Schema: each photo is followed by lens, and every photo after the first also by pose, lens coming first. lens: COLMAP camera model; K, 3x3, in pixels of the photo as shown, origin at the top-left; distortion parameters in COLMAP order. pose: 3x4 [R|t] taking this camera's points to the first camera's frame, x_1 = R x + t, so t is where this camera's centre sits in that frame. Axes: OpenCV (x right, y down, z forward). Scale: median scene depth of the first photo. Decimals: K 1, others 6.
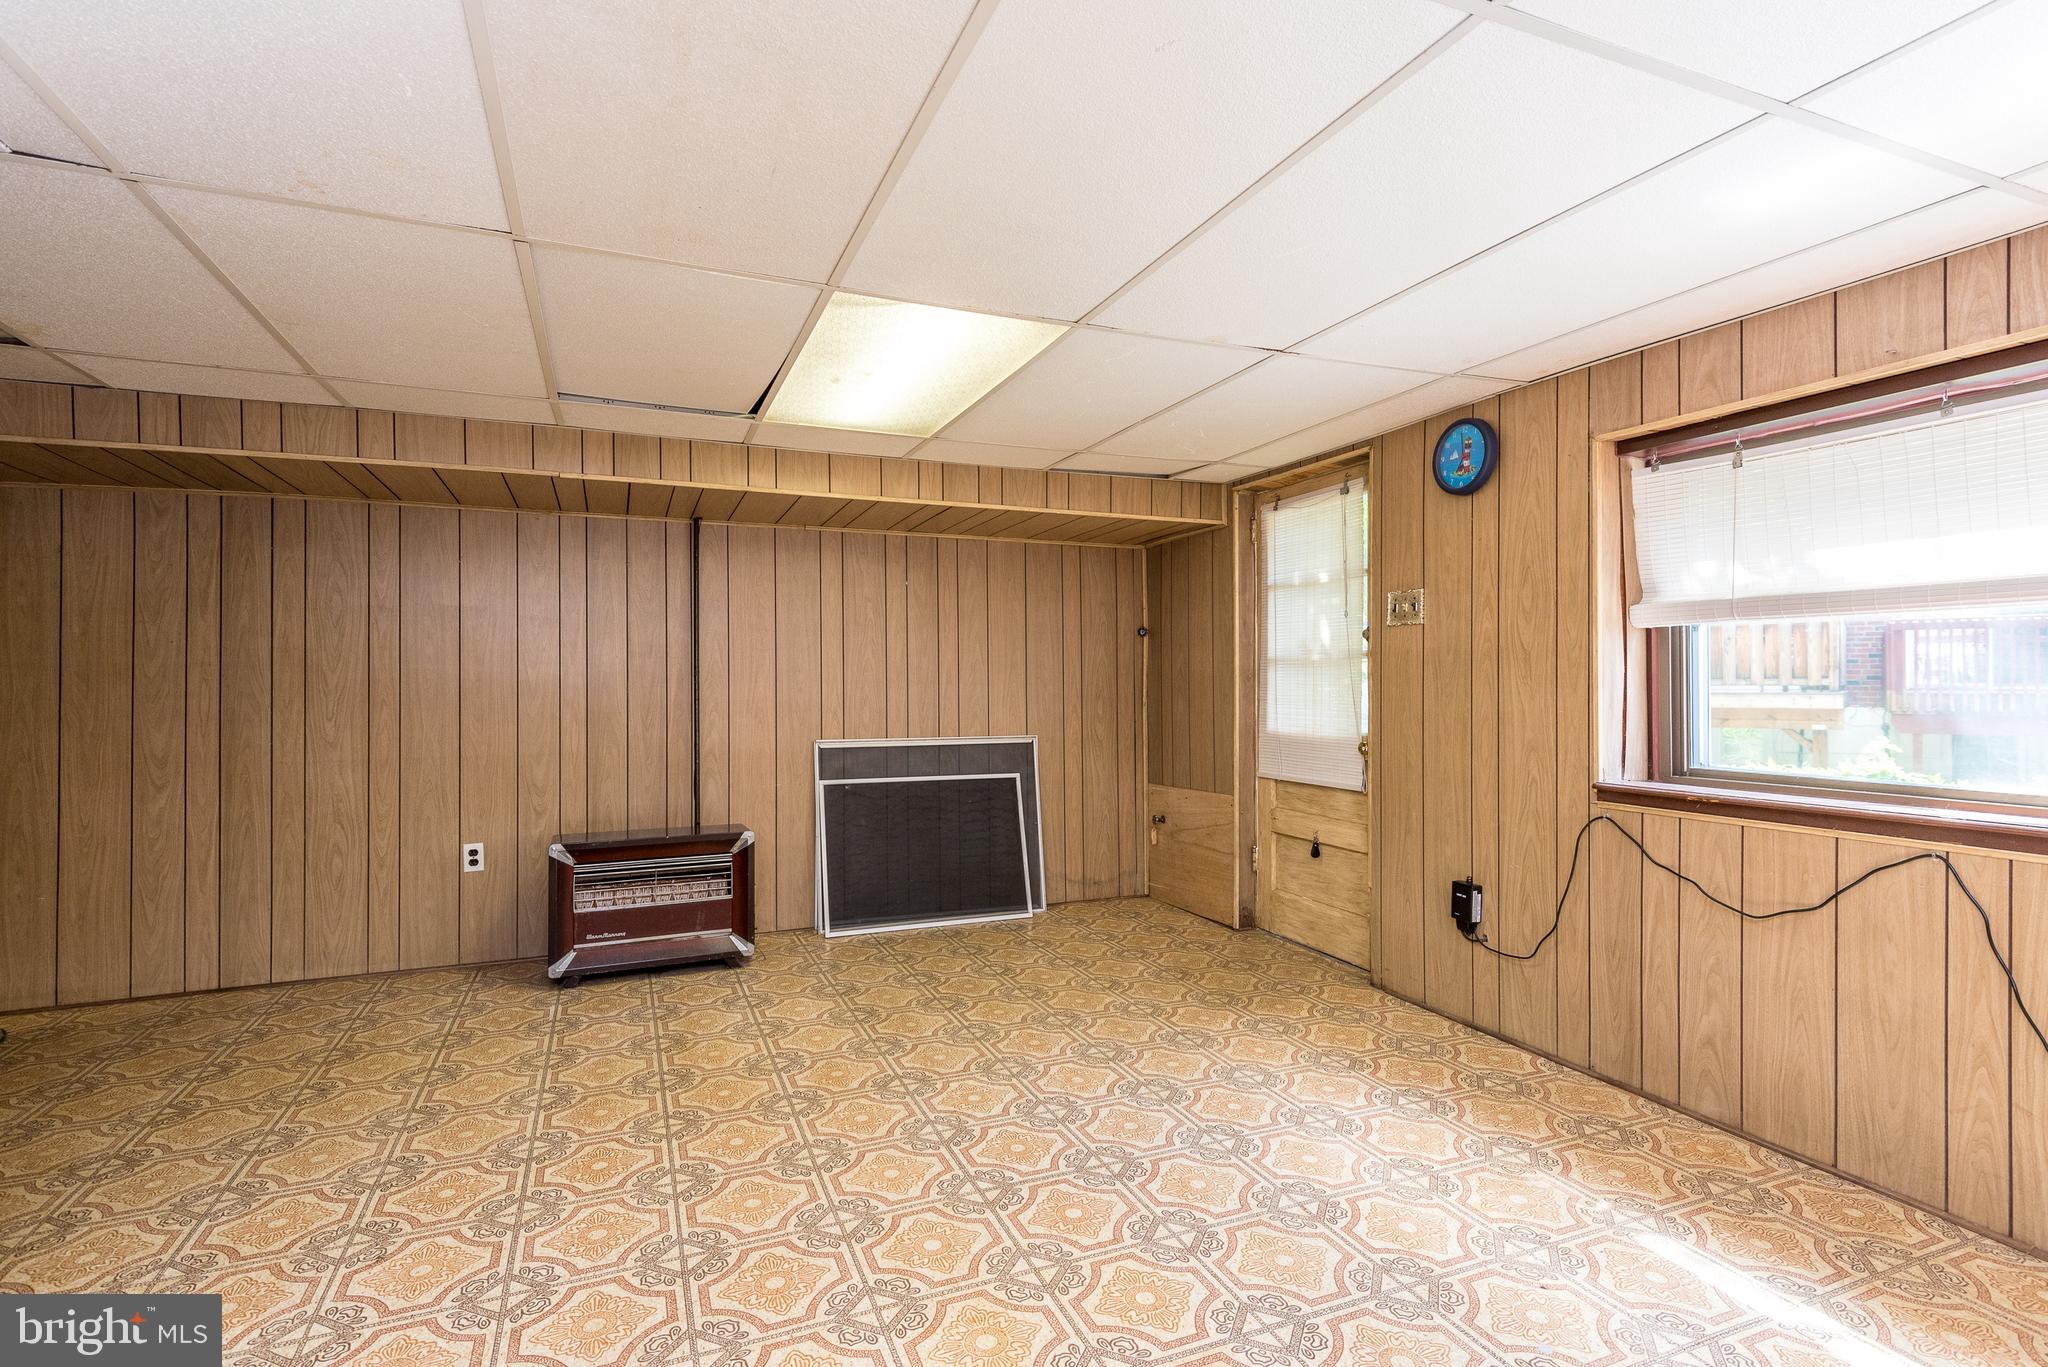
lens RADIAL K [[994.6, 0, 1038.9], [0, 994.6, 684.5], [0, 0, 1]] dist [0.050352, -0.032576]
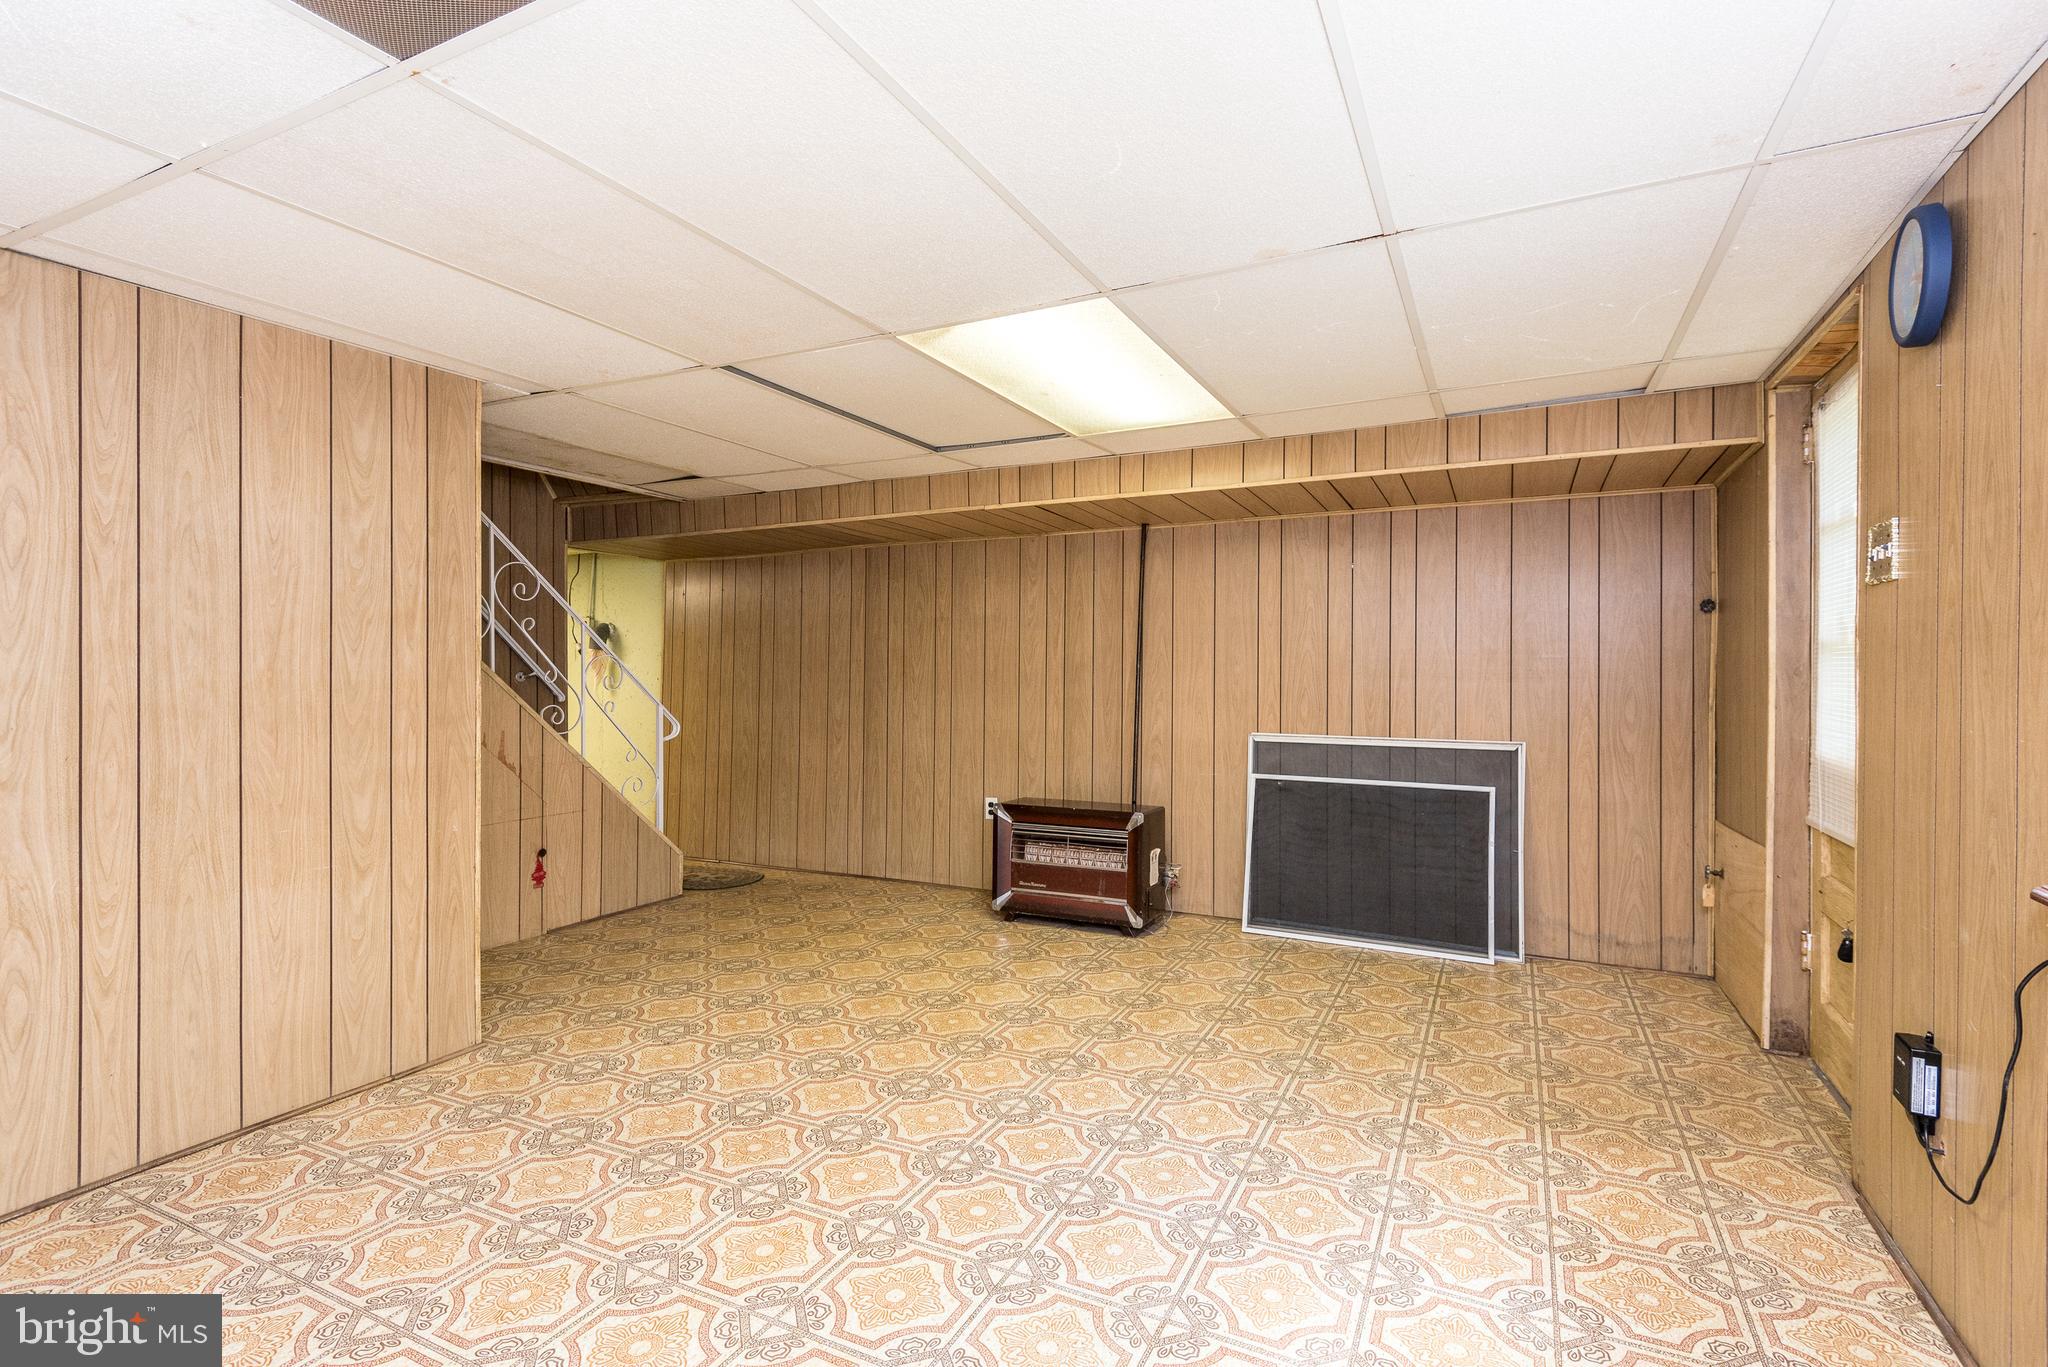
lens RADIAL K [[990.8, 0, 1017.5], [0, 990.8, 680.2], [0, 0, 1]] dist [0.051930, -0.032997]
pose [[0.644462, 0.010556, -0.764563, 0.468682], [-0.005279, 0.999942, 0.009356, -0.005438], [0.764618, -0.001993, 0.644481, 0.225329]]
